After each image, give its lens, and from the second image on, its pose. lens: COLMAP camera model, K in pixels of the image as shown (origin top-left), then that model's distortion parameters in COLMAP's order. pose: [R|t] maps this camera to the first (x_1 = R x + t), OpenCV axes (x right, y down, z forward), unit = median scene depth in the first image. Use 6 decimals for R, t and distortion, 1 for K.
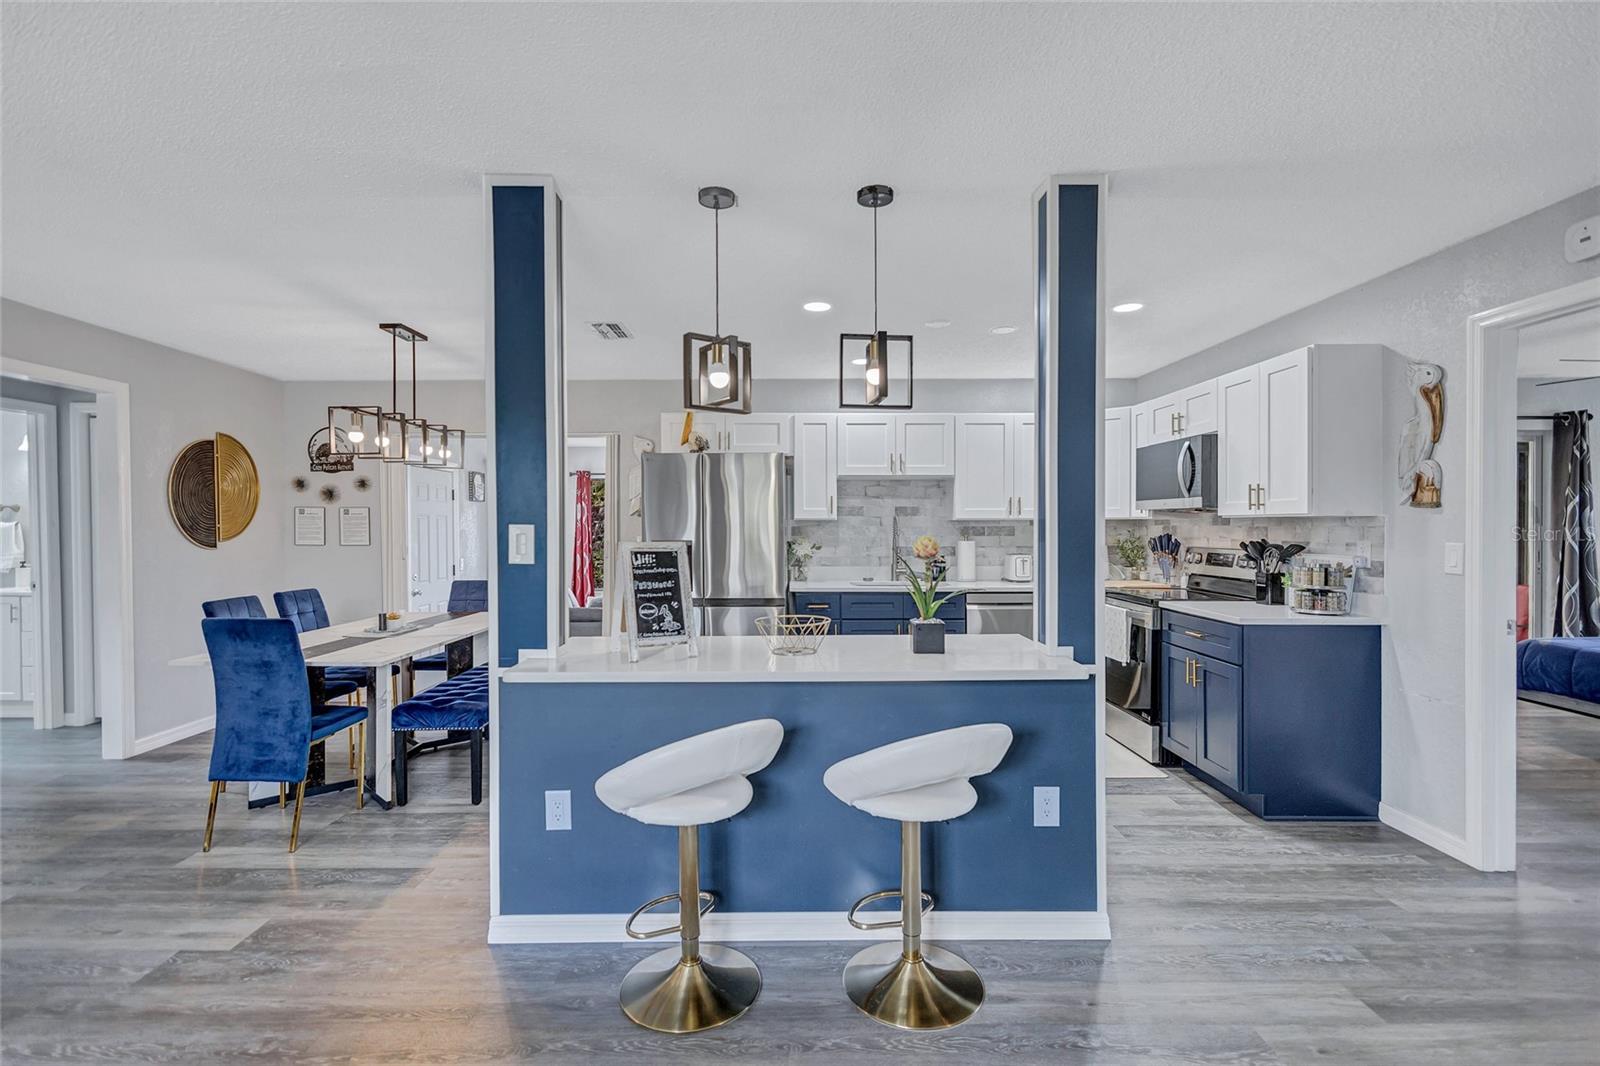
lens RADIAL K [[731.6, 0, 800.3], [0, 731.6, 531.1], [0, 0, 1]] dist [0.009541, -0.003813]
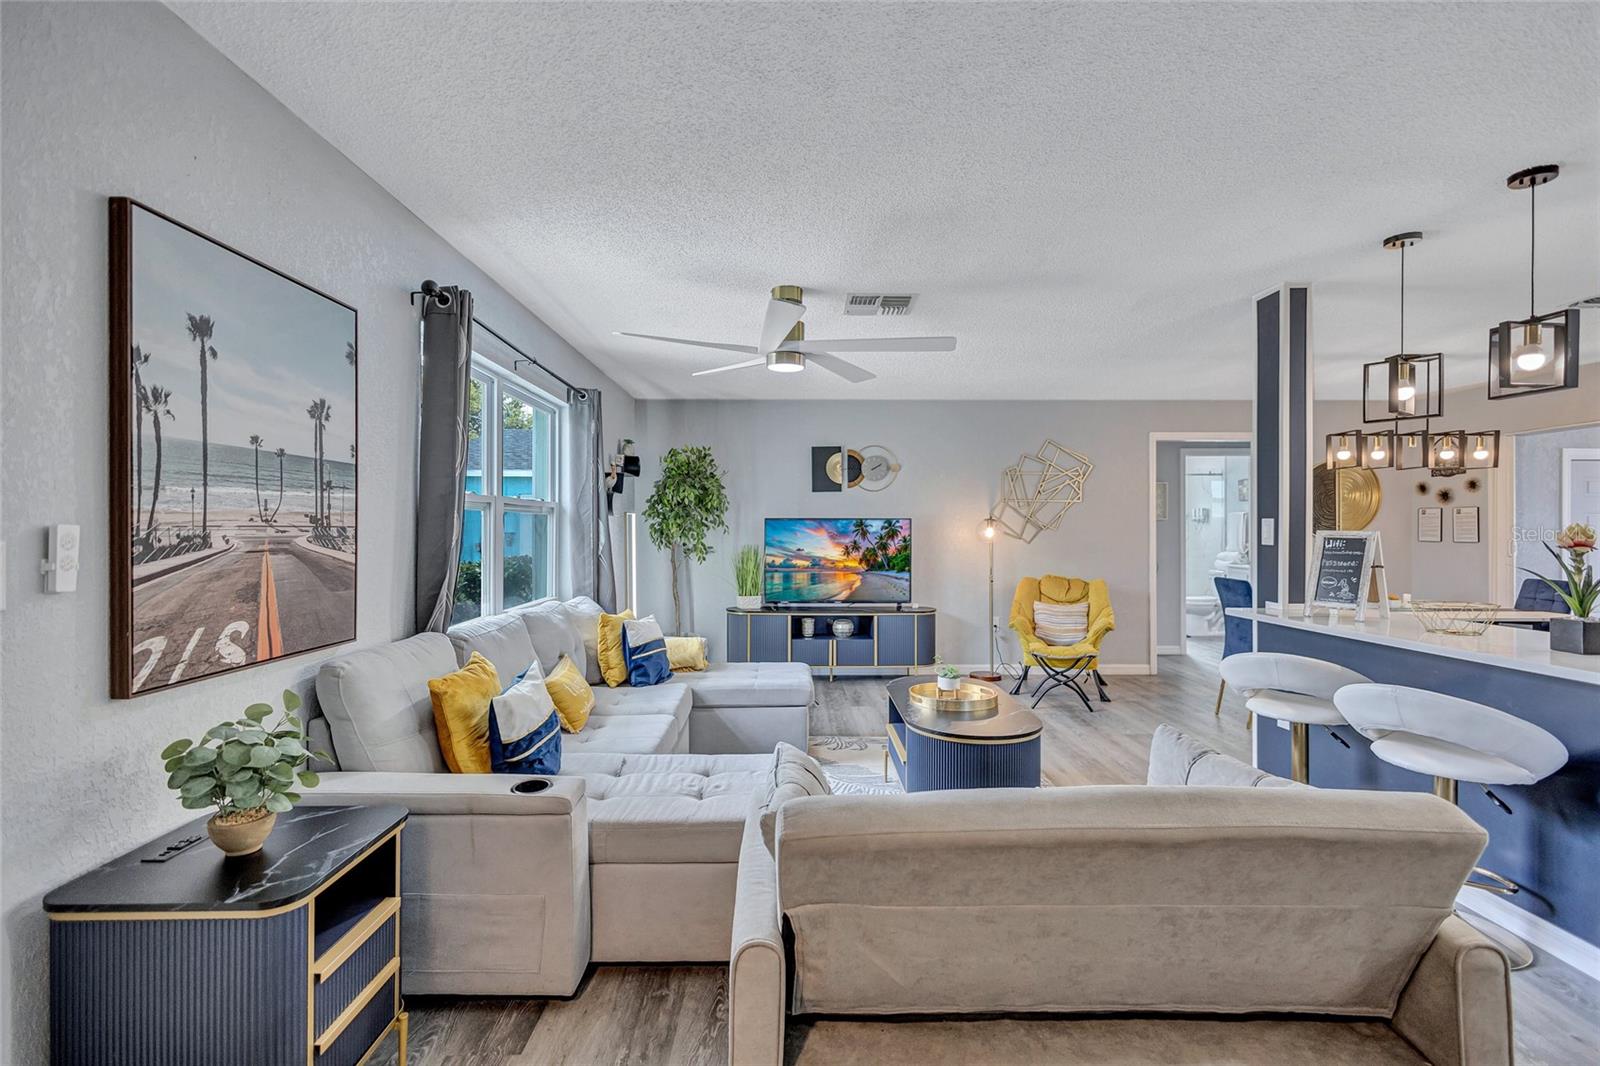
lens RADIAL K [[731.6, 0, 795.6], [0, 731.6, 531.9], [0, 0, 1]] dist [0.009541, -0.003813]
pose [[-0.003426, 0.003874, -0.999987, 0.561089], [-0.009173, 0.999950, 0.003905, 0.010633], [0.999952, 0.009186, -0.003390, 0.016097]]
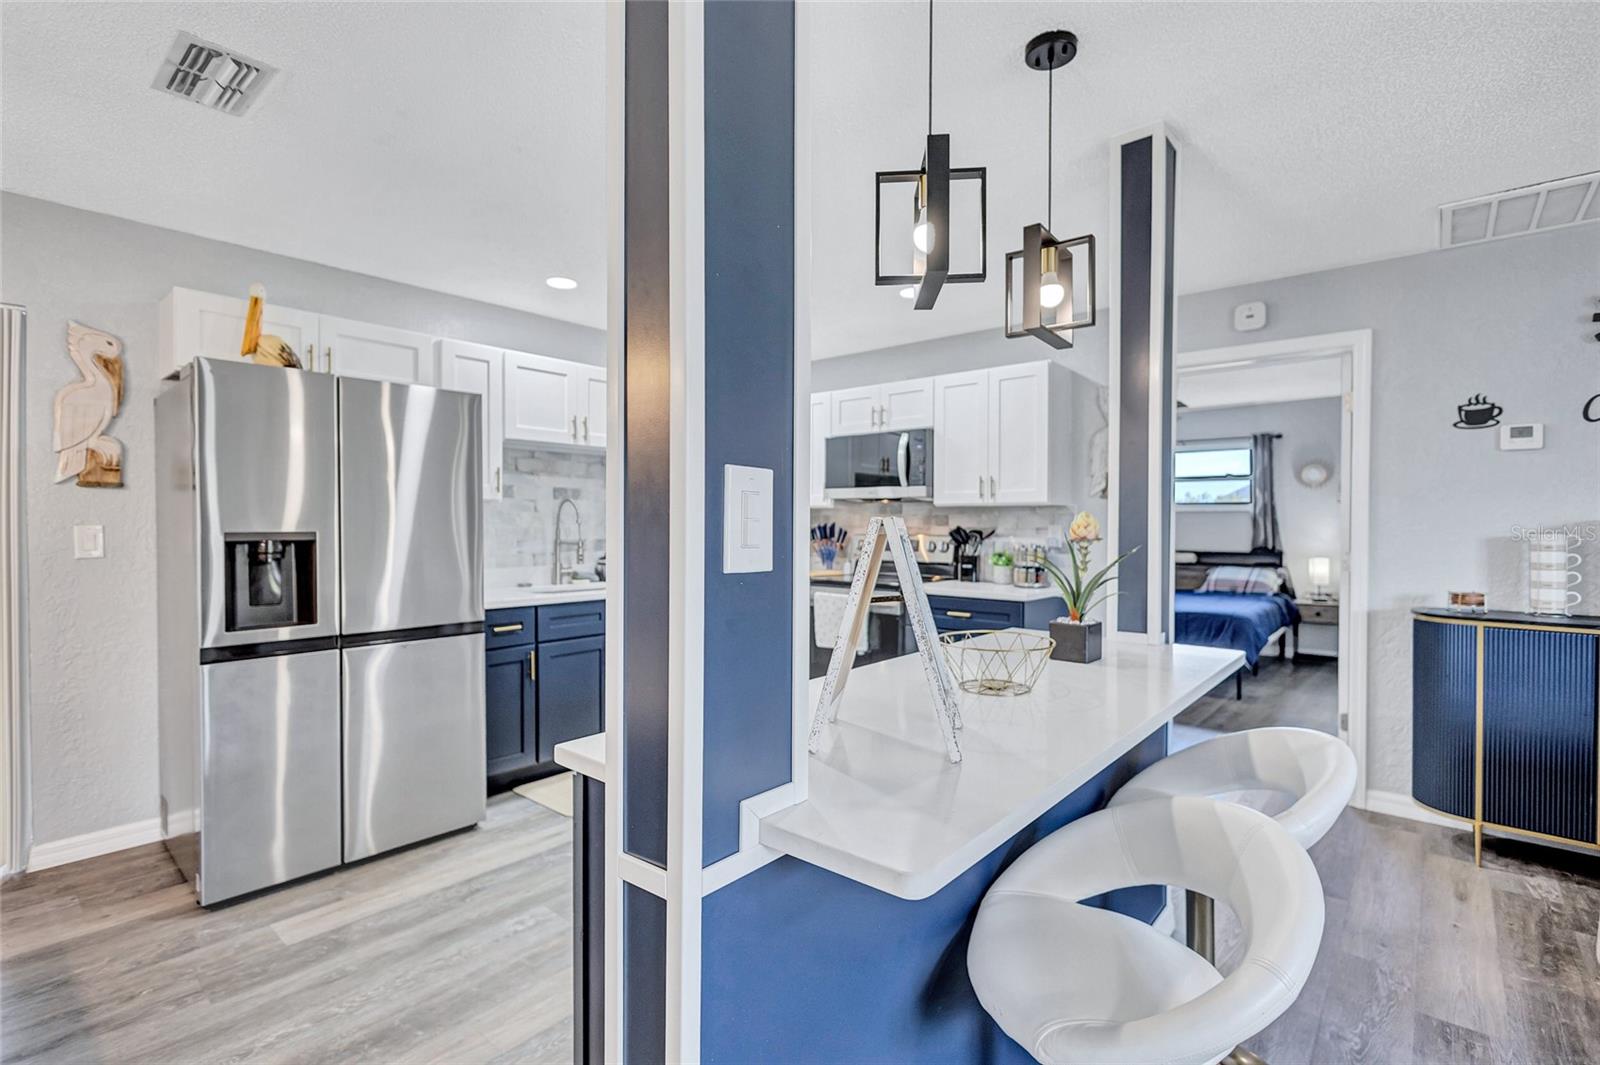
lens RADIAL K [[731.6, 0, 801.4], [0, 731.6, 528.5], [0, 0, 1]] dist [0.009541, -0.003813]
pose [[0.659511, -0.002468, 0.751691, -0.319111], [0.002648, 0.999996, 0.000959, 0.011056], [-0.751690, 0.001358, 0.659515, 0.362391]]
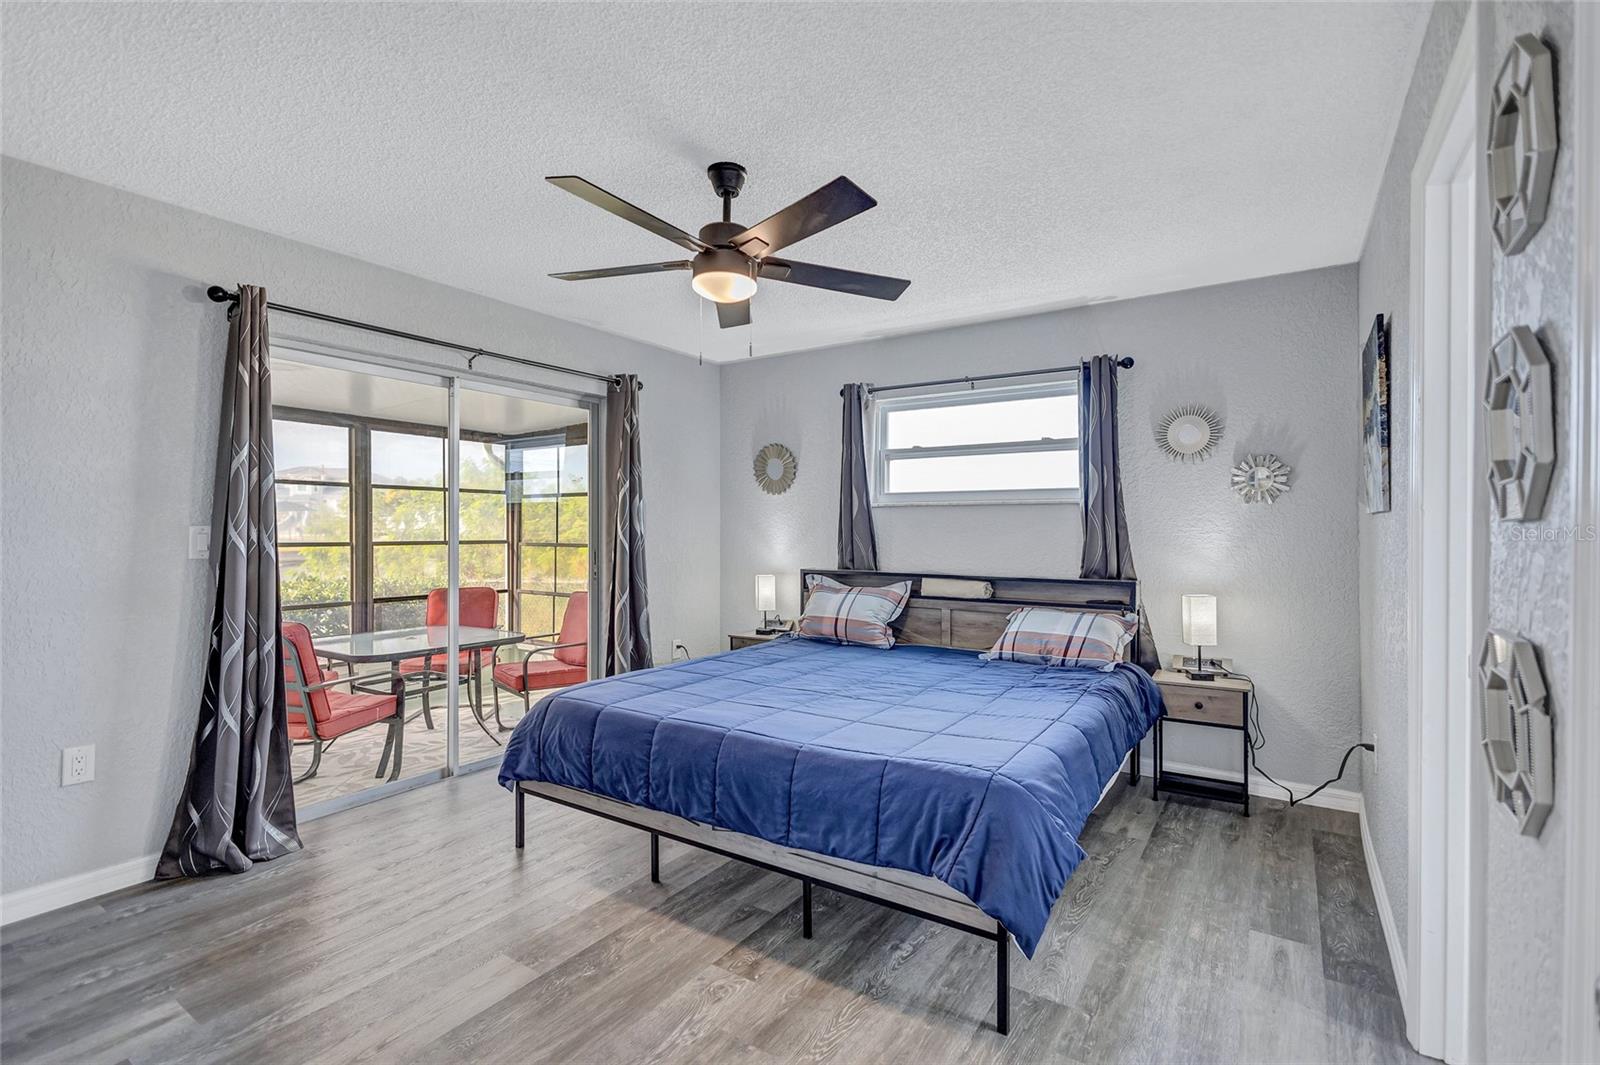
lens RADIAL K [[731.6, 0, 784.4], [0, 731.6, 524.4], [0, 0, 1]] dist [0.009541, -0.003813]
pose [[0.572993, 0.003645, 0.819552, 0.577018], [0.003109, 0.999973, -0.006621, 0.005981], [-0.819554, 0.006341, 0.572967, 0.466543]]
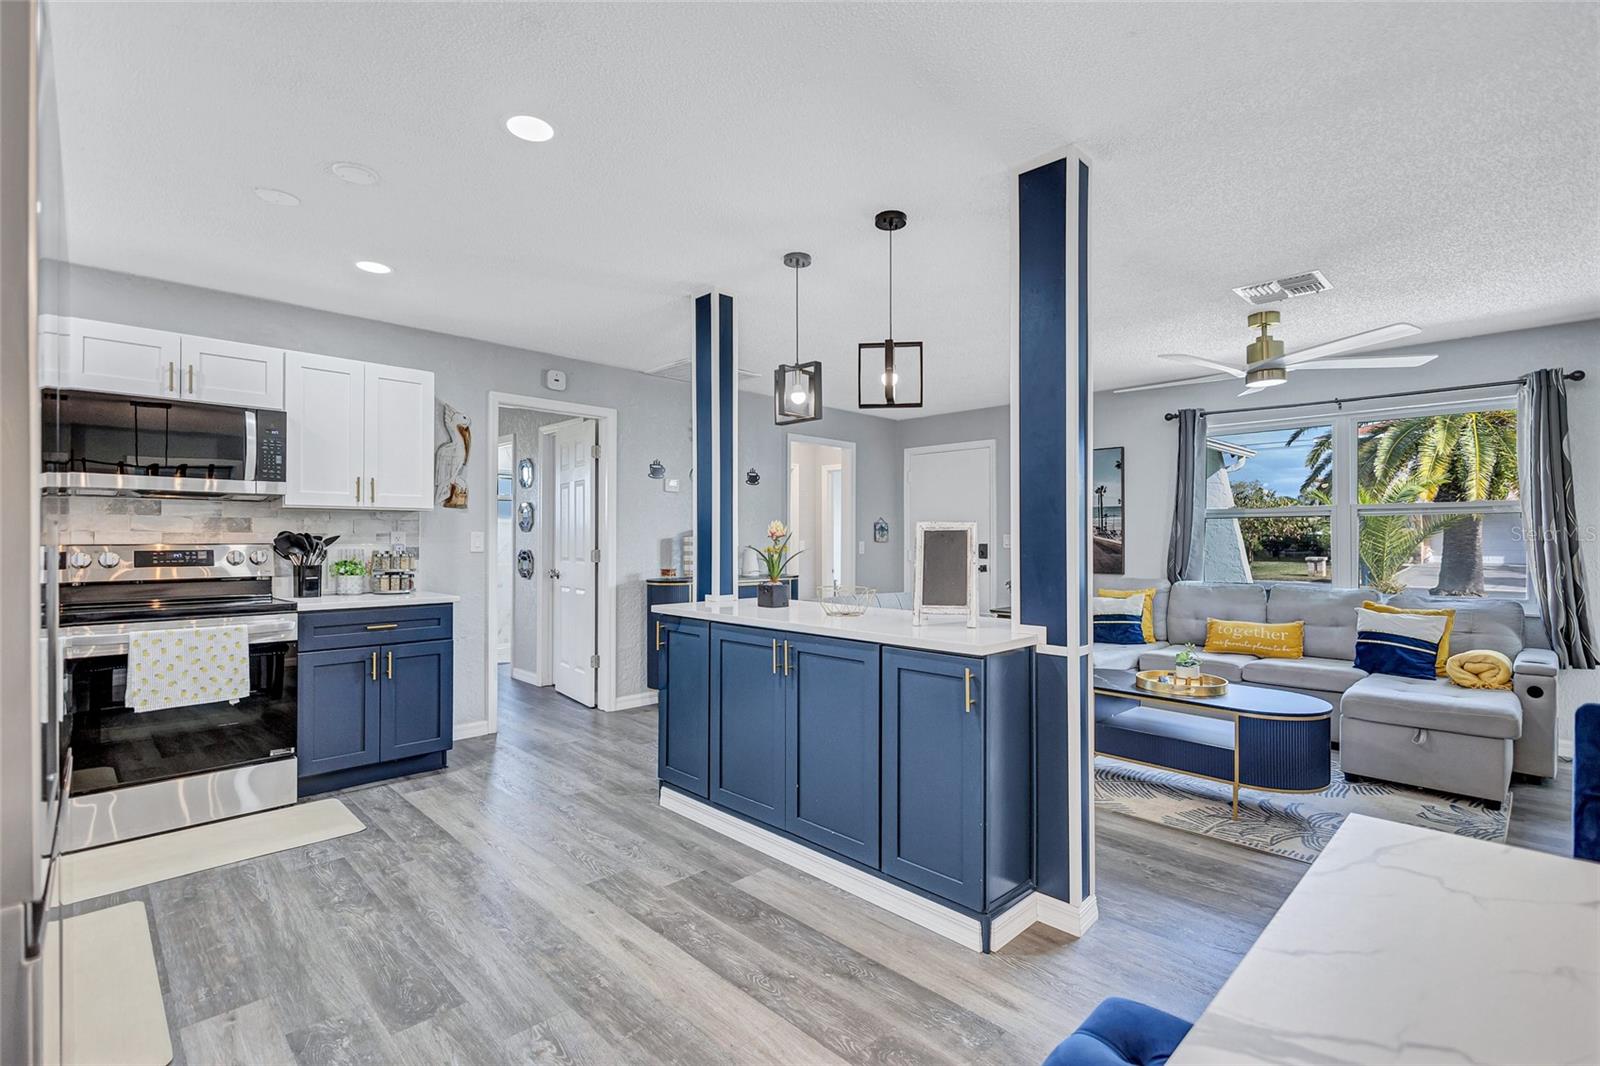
lens RADIAL K [[731.6, 0, 795.8], [0, 731.6, 533.7], [0, 0, 1]] dist [0.009541, -0.003813]
pose [[-0.691879, 0.005837, 0.721990, -0.427894], [0.006233, 0.999978, -0.002111, 0.016617], [-0.721987, 0.003040, -0.691900, 0.984670]]
